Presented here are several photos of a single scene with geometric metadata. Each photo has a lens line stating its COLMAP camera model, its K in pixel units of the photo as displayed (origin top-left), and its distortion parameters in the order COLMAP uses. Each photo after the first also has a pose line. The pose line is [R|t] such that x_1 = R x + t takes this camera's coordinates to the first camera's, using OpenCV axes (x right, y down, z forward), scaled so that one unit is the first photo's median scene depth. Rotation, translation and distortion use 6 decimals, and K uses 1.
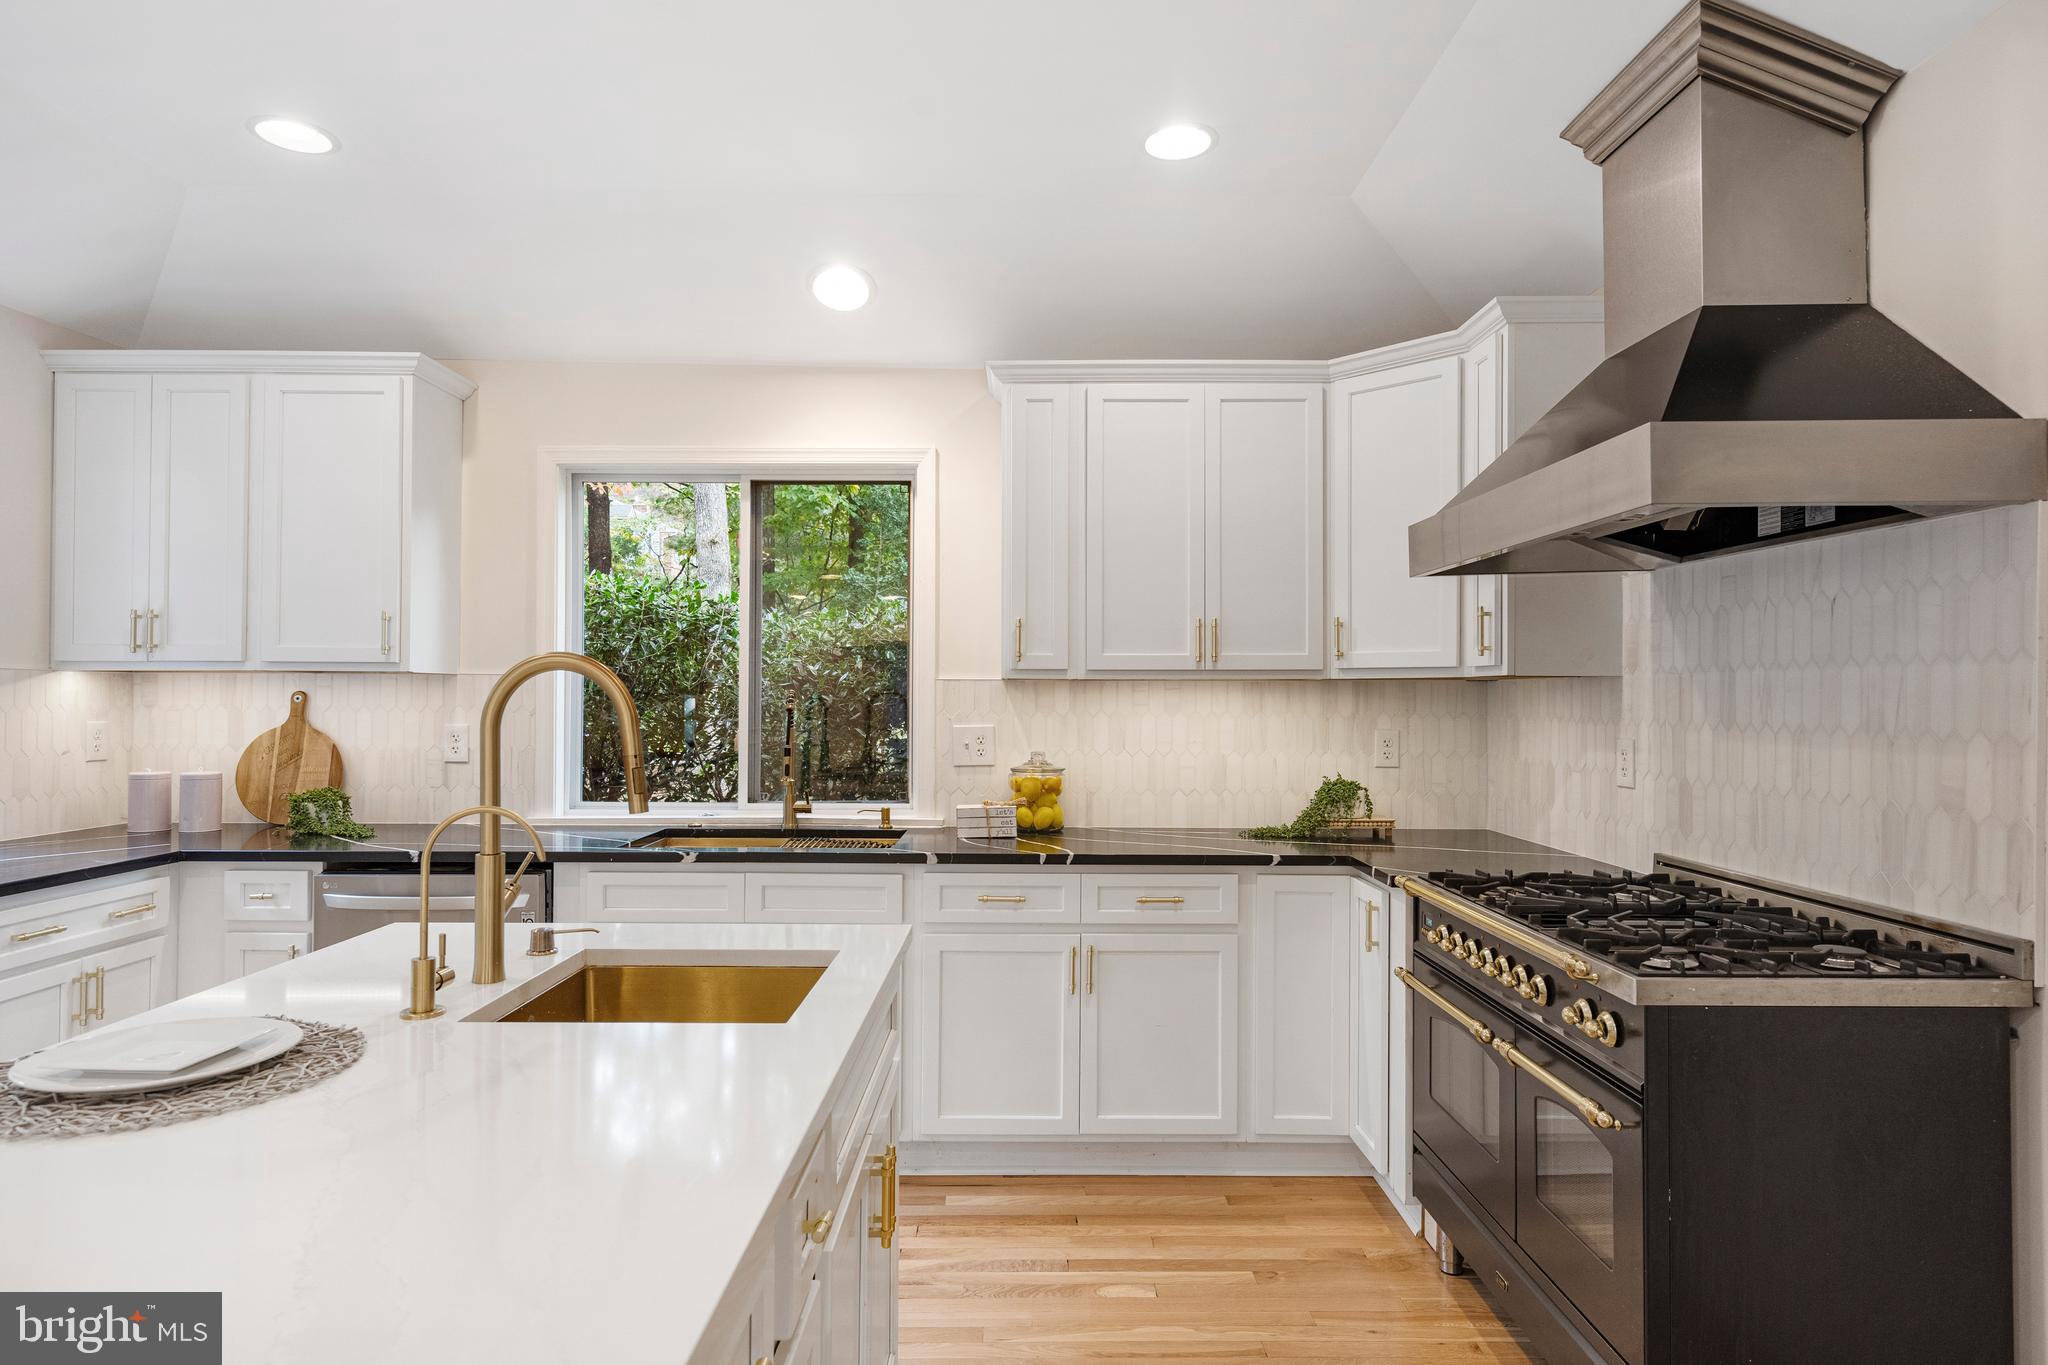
lens RADIAL K [[1045.6, 0, 1021.0], [0, 1045.6, 685.3], [0, 0, 1]] dist [-0.002365, -0.000044]
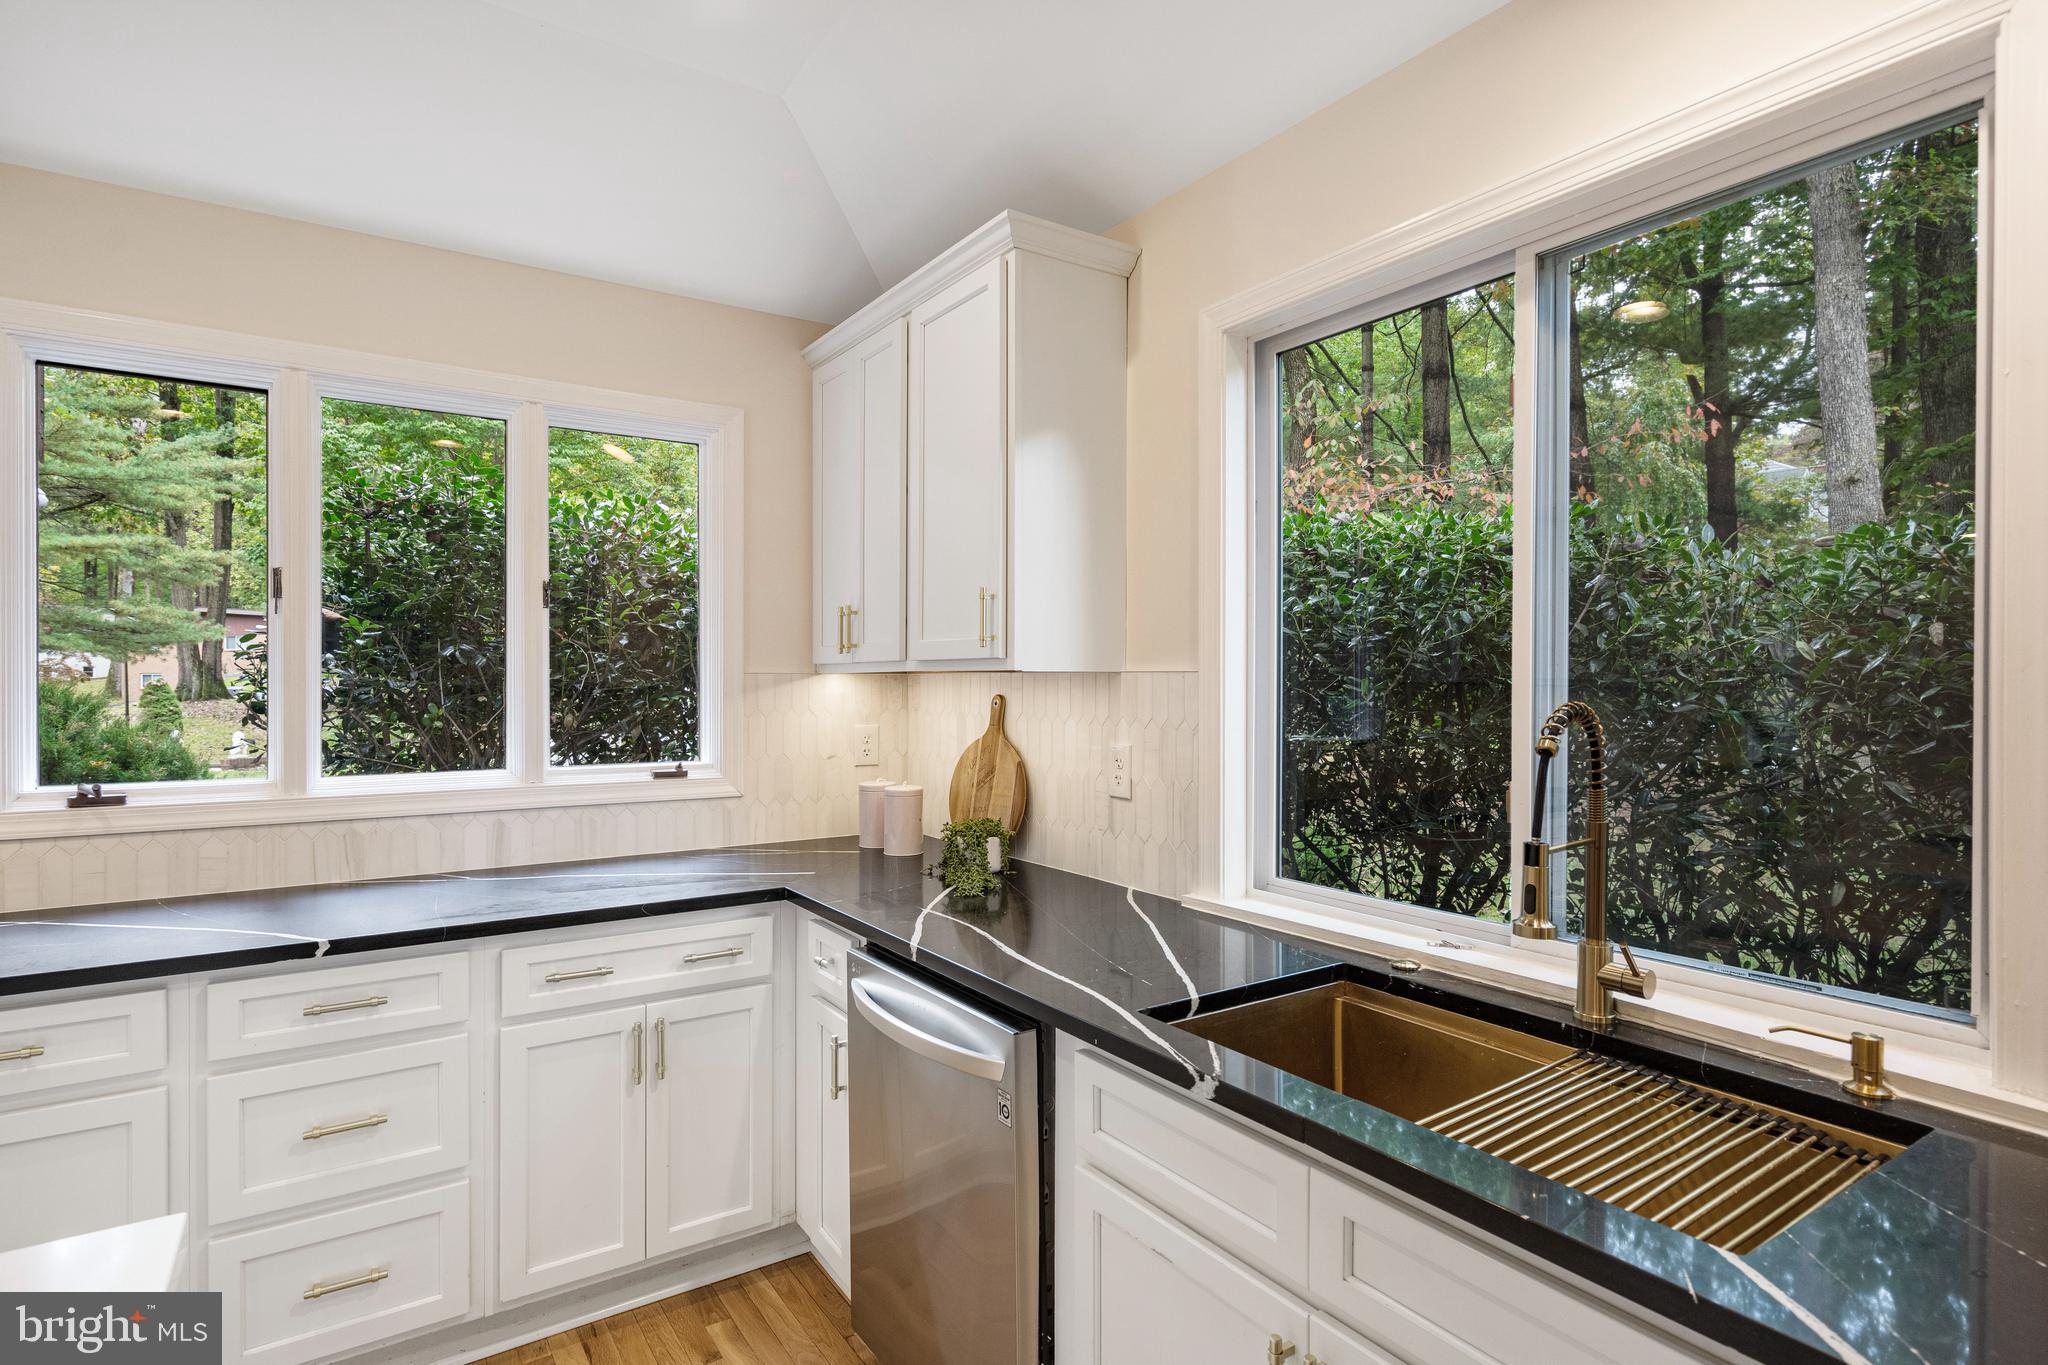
lens RADIAL K [[1045.6, 0, 1027.5], [0, 1045.6, 683.5], [0, 0, 1]] dist [-0.002365, -0.000044]
pose [[0.554093, -0.002618, -0.832451, 0.007564], [0.010725, 0.999935, 0.003994, -0.006336], [0.832386, -0.011141, 0.554085, 0.567547]]
